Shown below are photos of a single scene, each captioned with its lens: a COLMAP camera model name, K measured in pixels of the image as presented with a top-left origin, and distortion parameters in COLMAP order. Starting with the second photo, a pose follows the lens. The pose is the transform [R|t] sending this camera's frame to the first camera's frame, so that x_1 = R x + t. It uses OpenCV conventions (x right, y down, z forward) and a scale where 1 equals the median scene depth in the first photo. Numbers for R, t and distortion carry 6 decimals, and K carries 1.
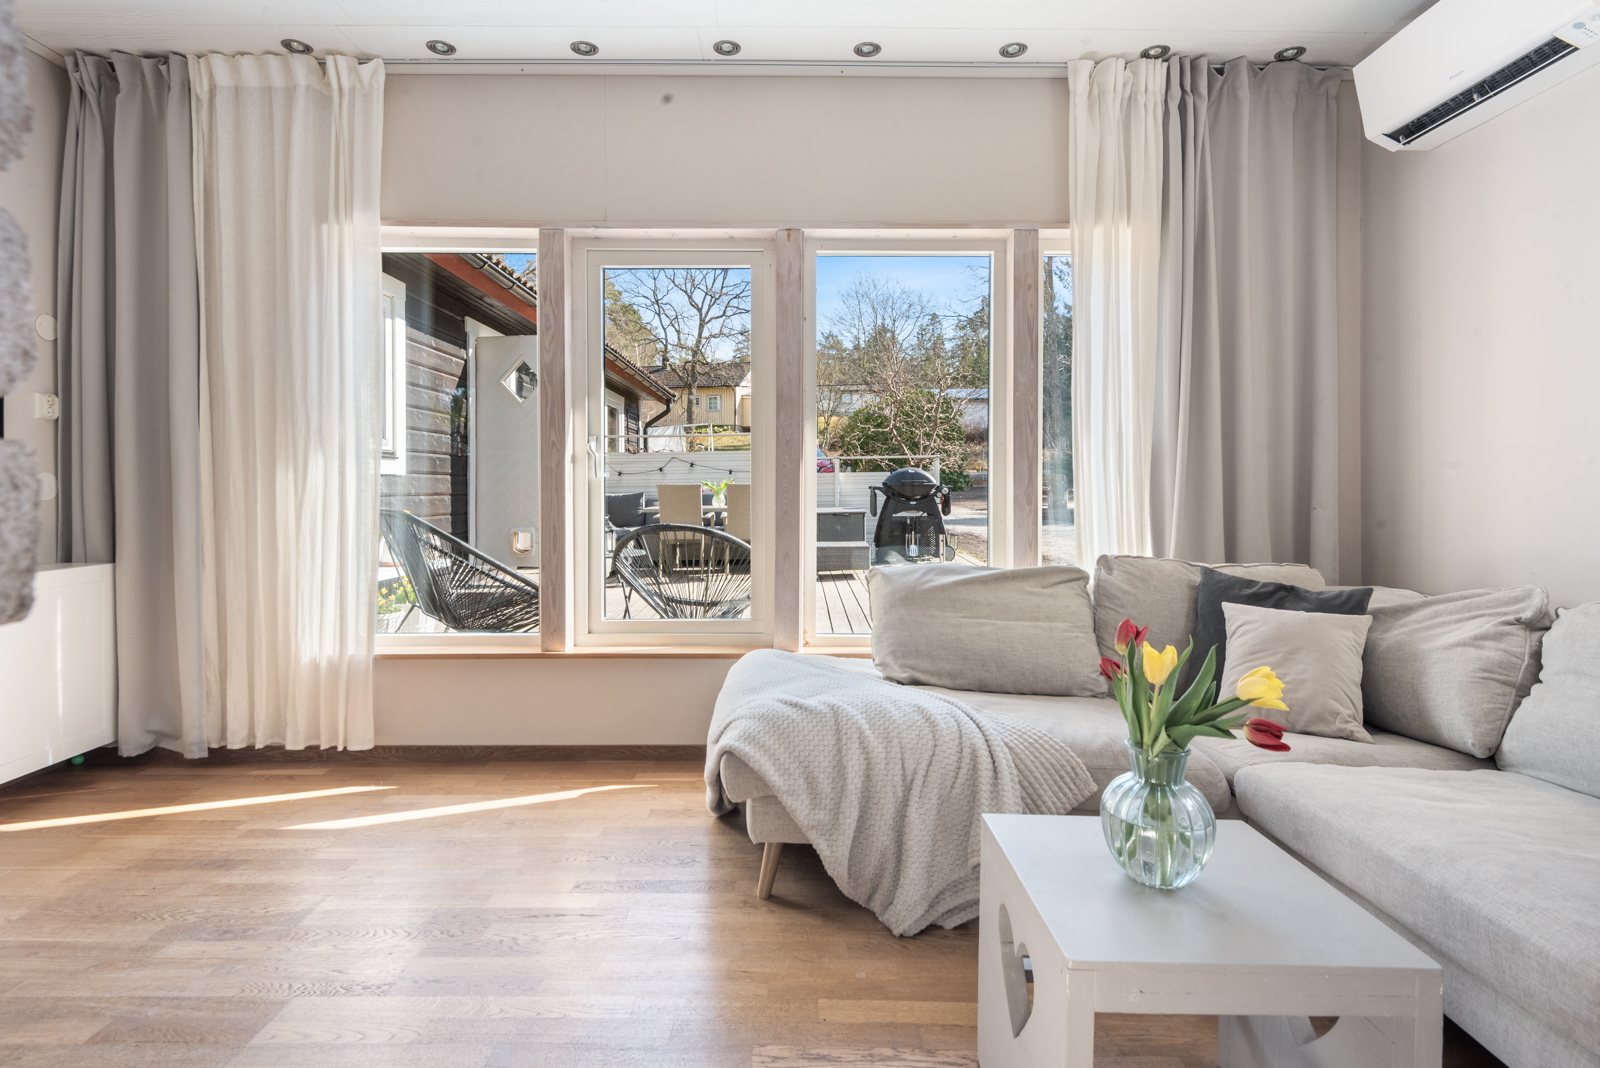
lens RADIAL K [[791.1, 0, 852.0], [0, 791.1, 495.8], [0, 0, 1]] dist [-0.001302, -0.006759]
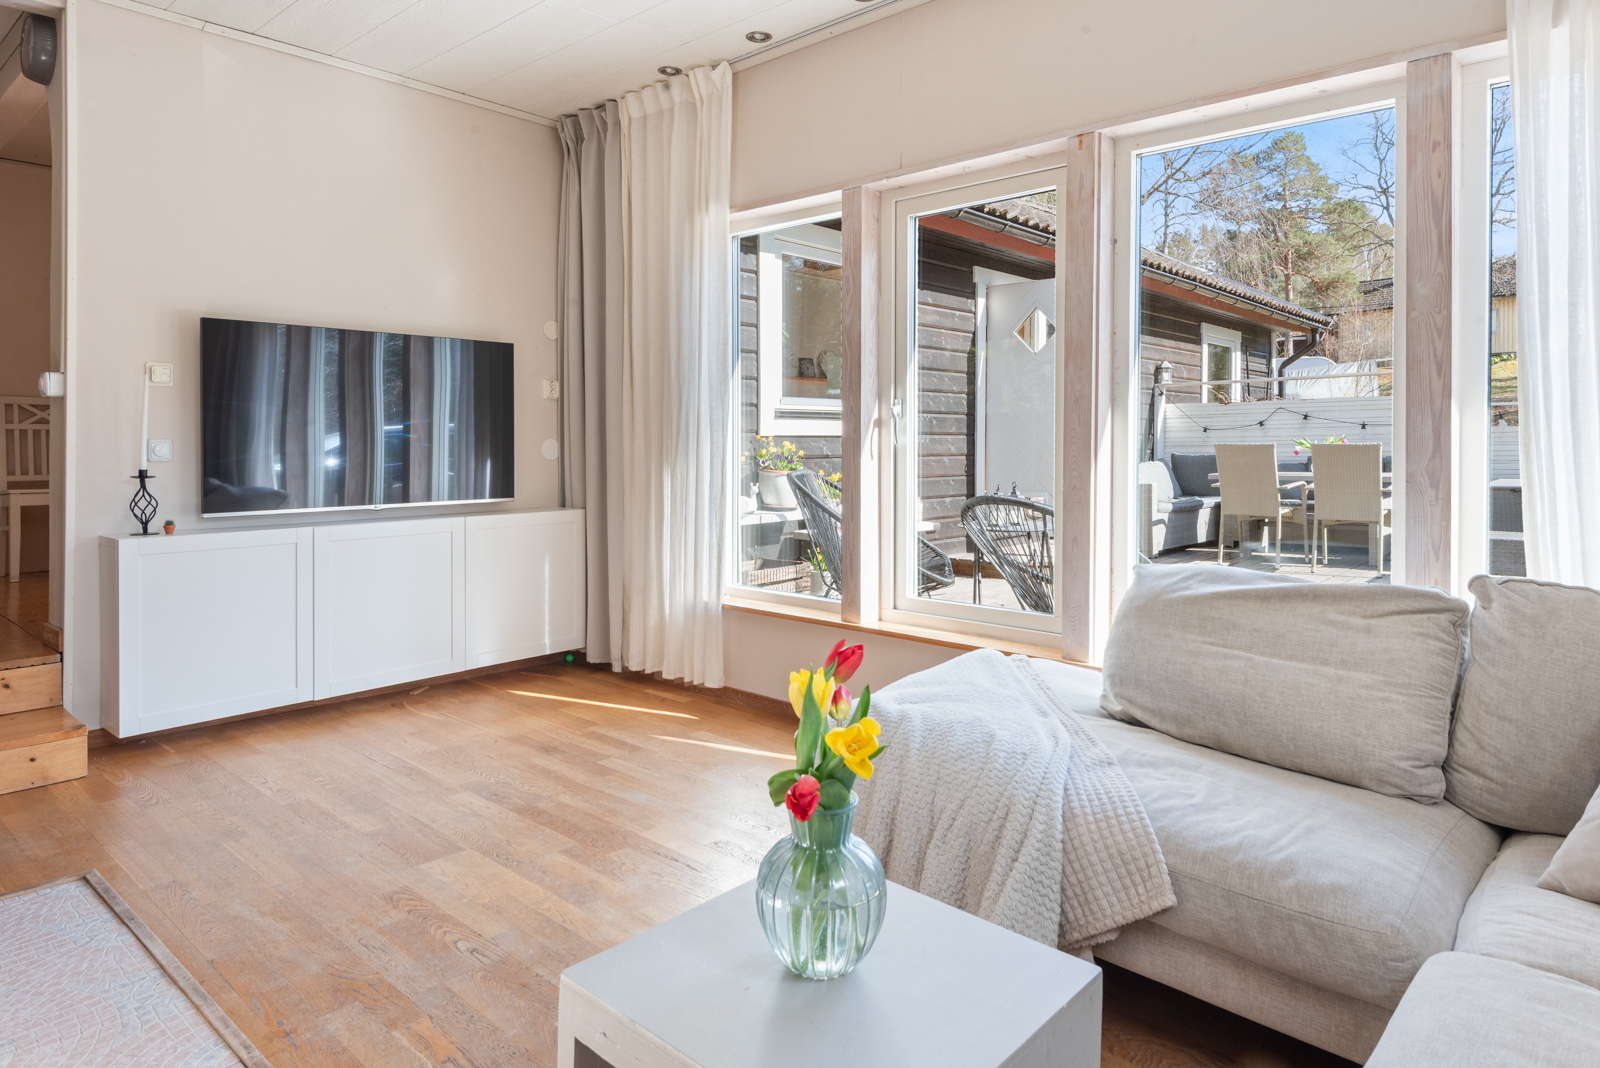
lens RADIAL K [[957.8, 0, 812.1], [0, 957.8, 456.7], [0, 0, 1]] dist [-0.014853, -0.008015]
pose [[0.735554, 0.011759, -0.677364, 0.395446], [-0.010088, 0.999929, 0.006404, -0.014527], [0.677391, 0.002123, 0.735621, 0.106917]]
